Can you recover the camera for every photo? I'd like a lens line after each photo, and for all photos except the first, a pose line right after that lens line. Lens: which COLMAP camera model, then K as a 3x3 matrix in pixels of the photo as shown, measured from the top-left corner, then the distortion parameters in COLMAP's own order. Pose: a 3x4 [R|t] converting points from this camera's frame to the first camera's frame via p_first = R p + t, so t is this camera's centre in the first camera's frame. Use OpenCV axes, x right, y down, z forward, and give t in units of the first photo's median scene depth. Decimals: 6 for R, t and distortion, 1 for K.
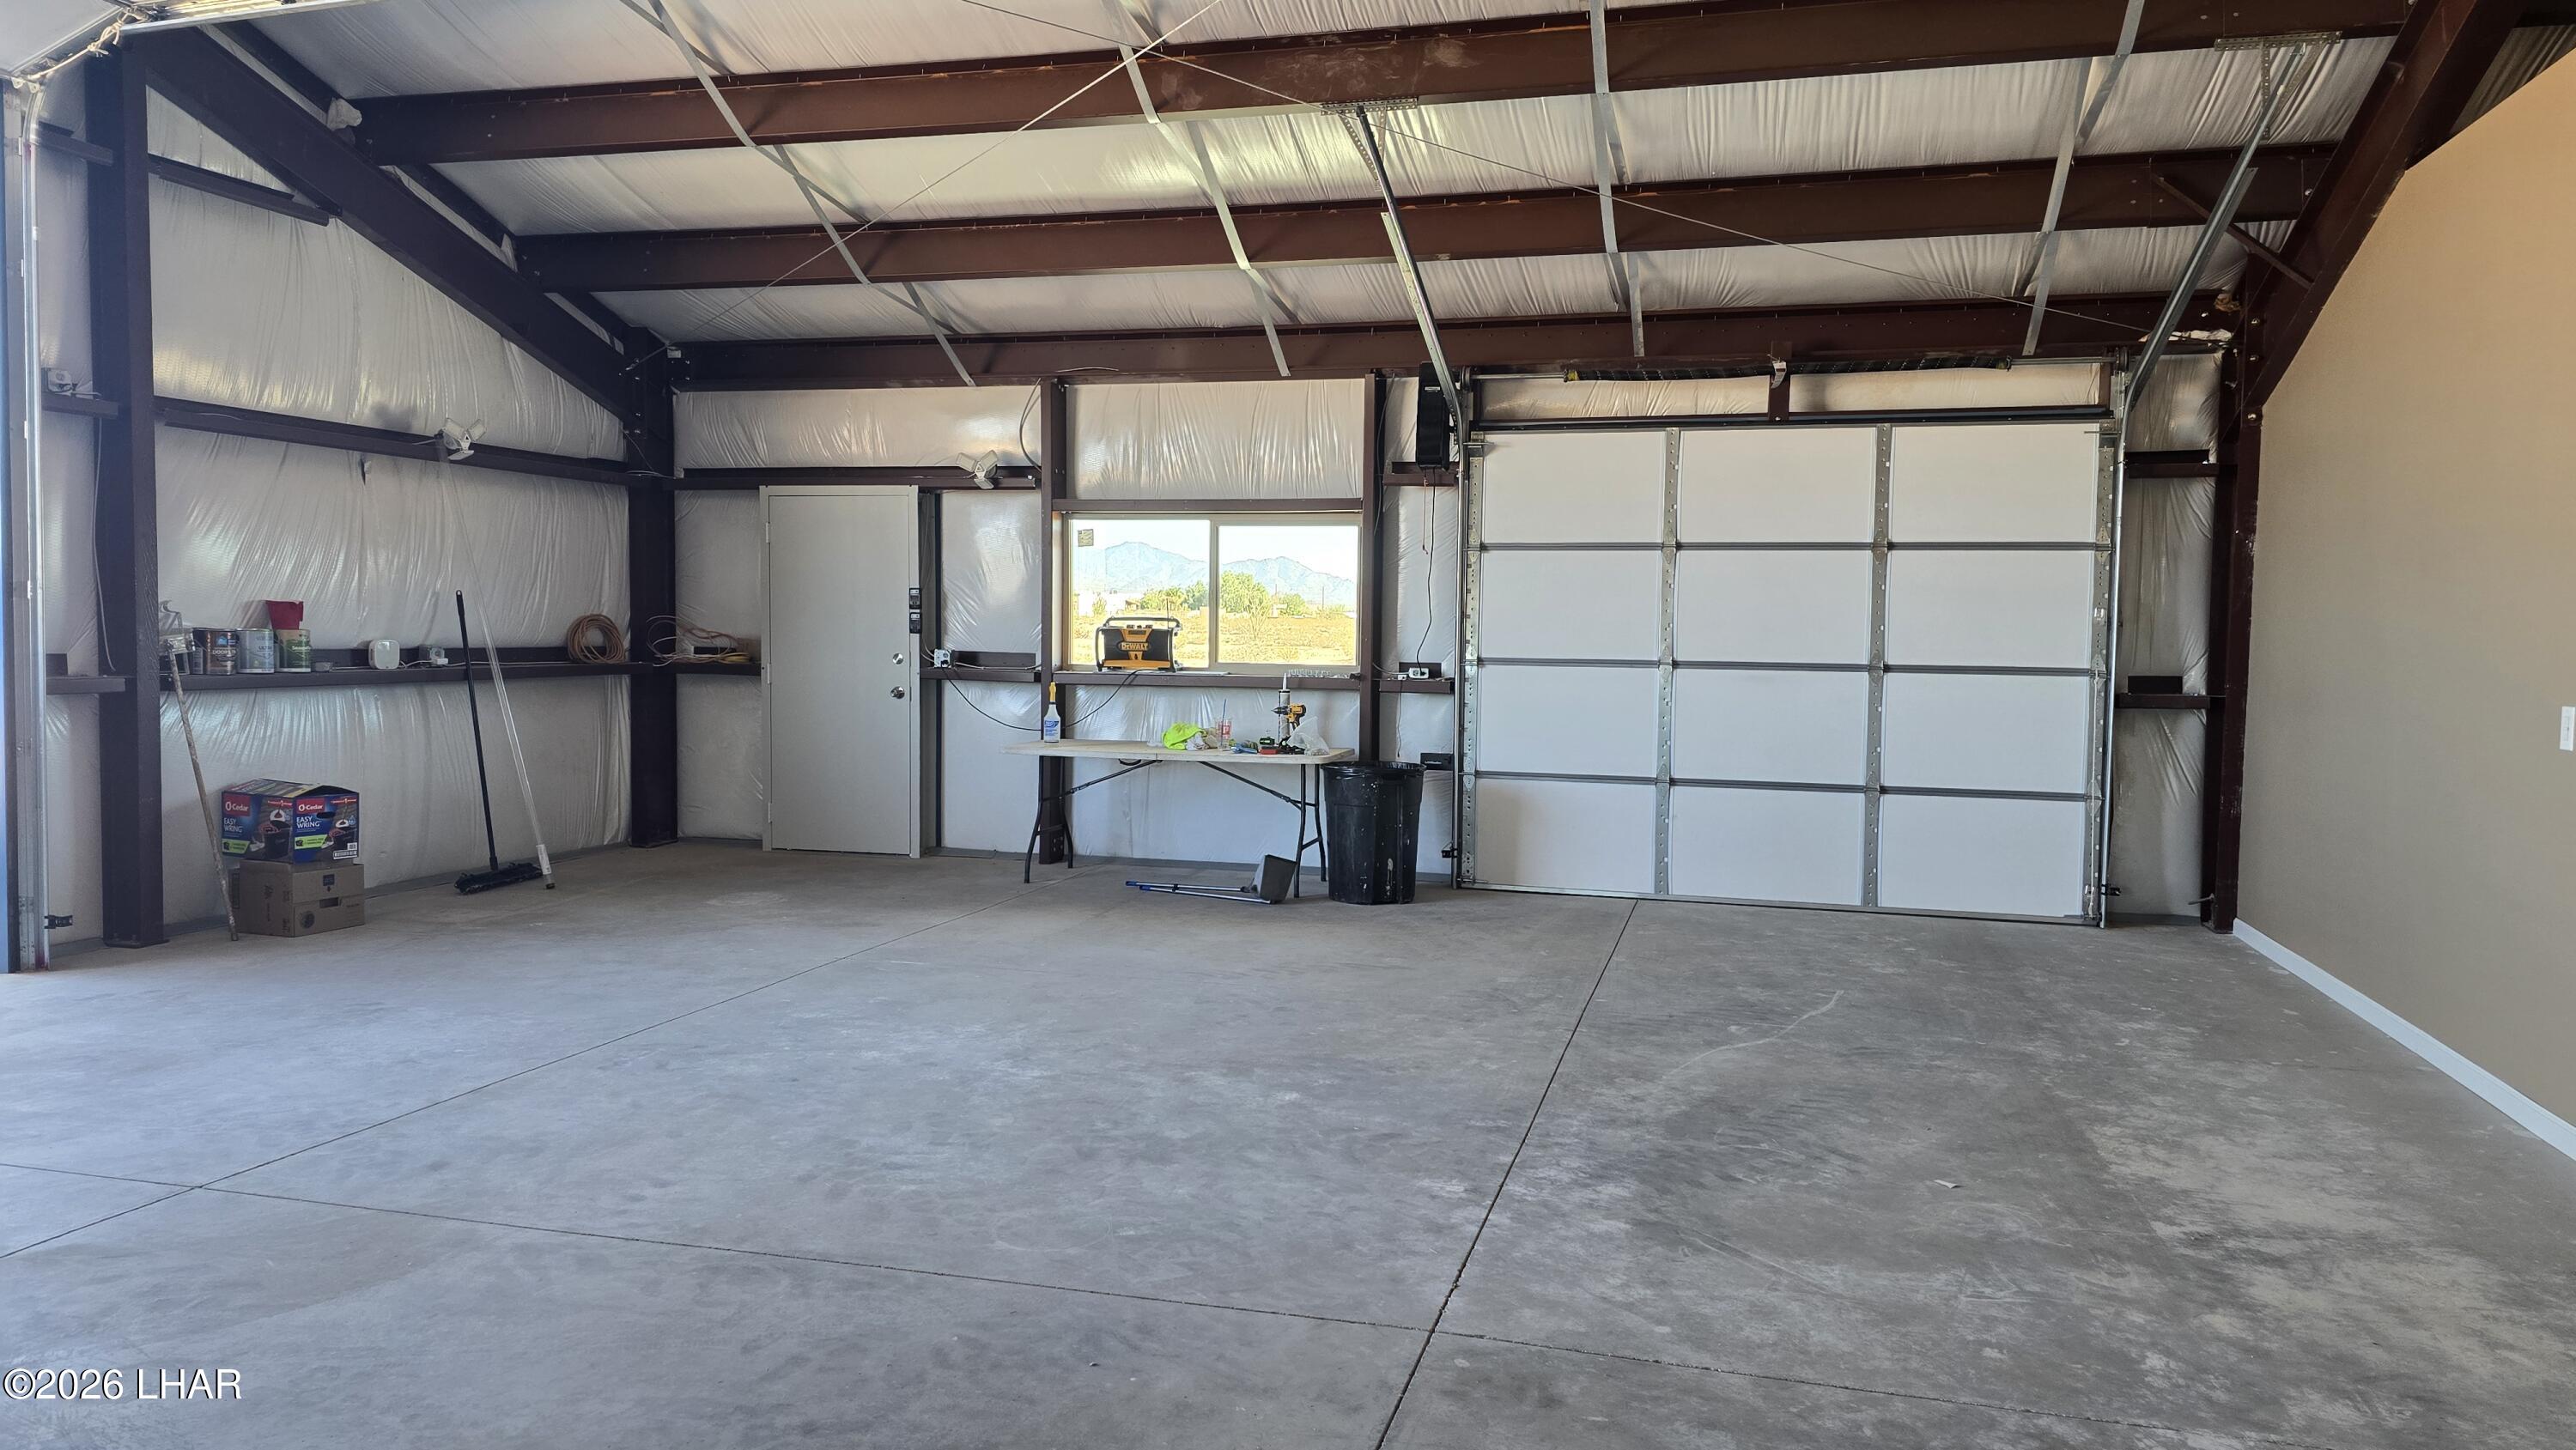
lens RADIAL K [[1715.7, 0, 1292.4], [0, 1715.7, 703.7], [0, 0, 1]] dist [0.104315, -0.145264]
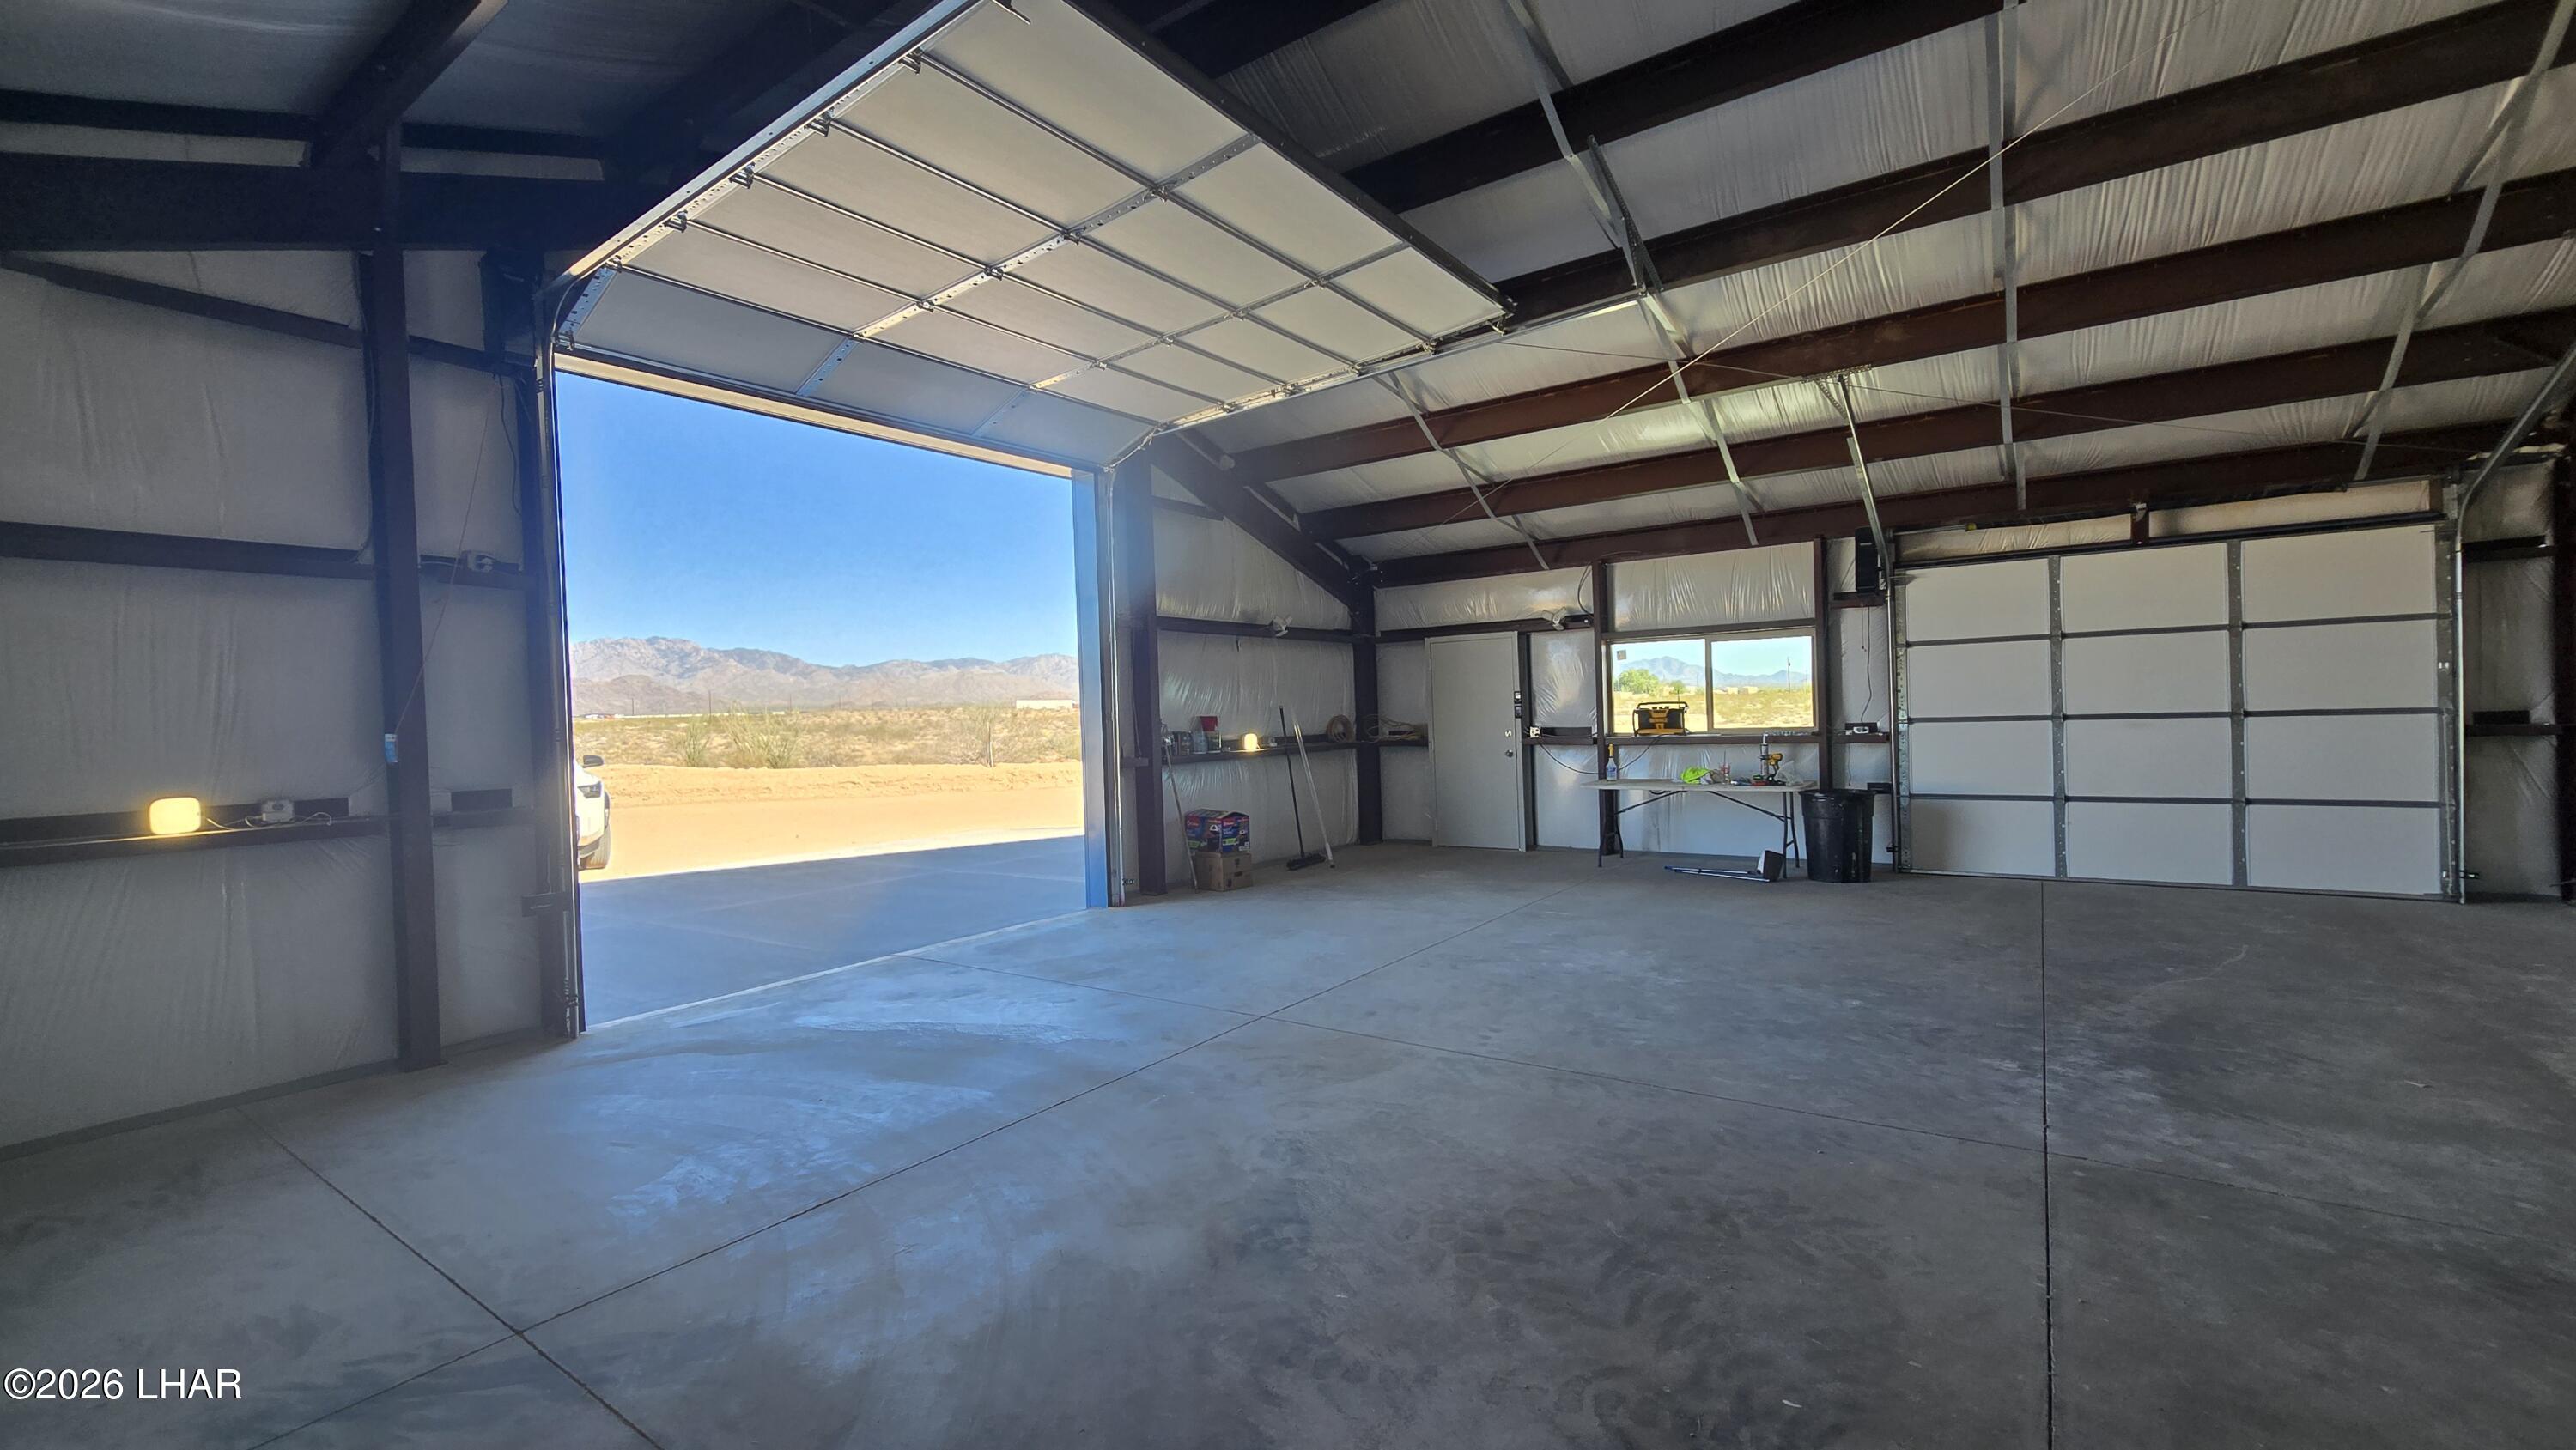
lens RADIAL K [[1056.4, 0, 1288.0], [0, 1056.4, 725.0], [0, 0, 1]] dist [-0.001527, 0.000640]
pose [[0.939232, -0.040913, -0.340836, -0.093353], [0.030234, 0.998873, -0.036587, -0.003732], [0.341949, 0.024059, 0.939410, -0.057254]]
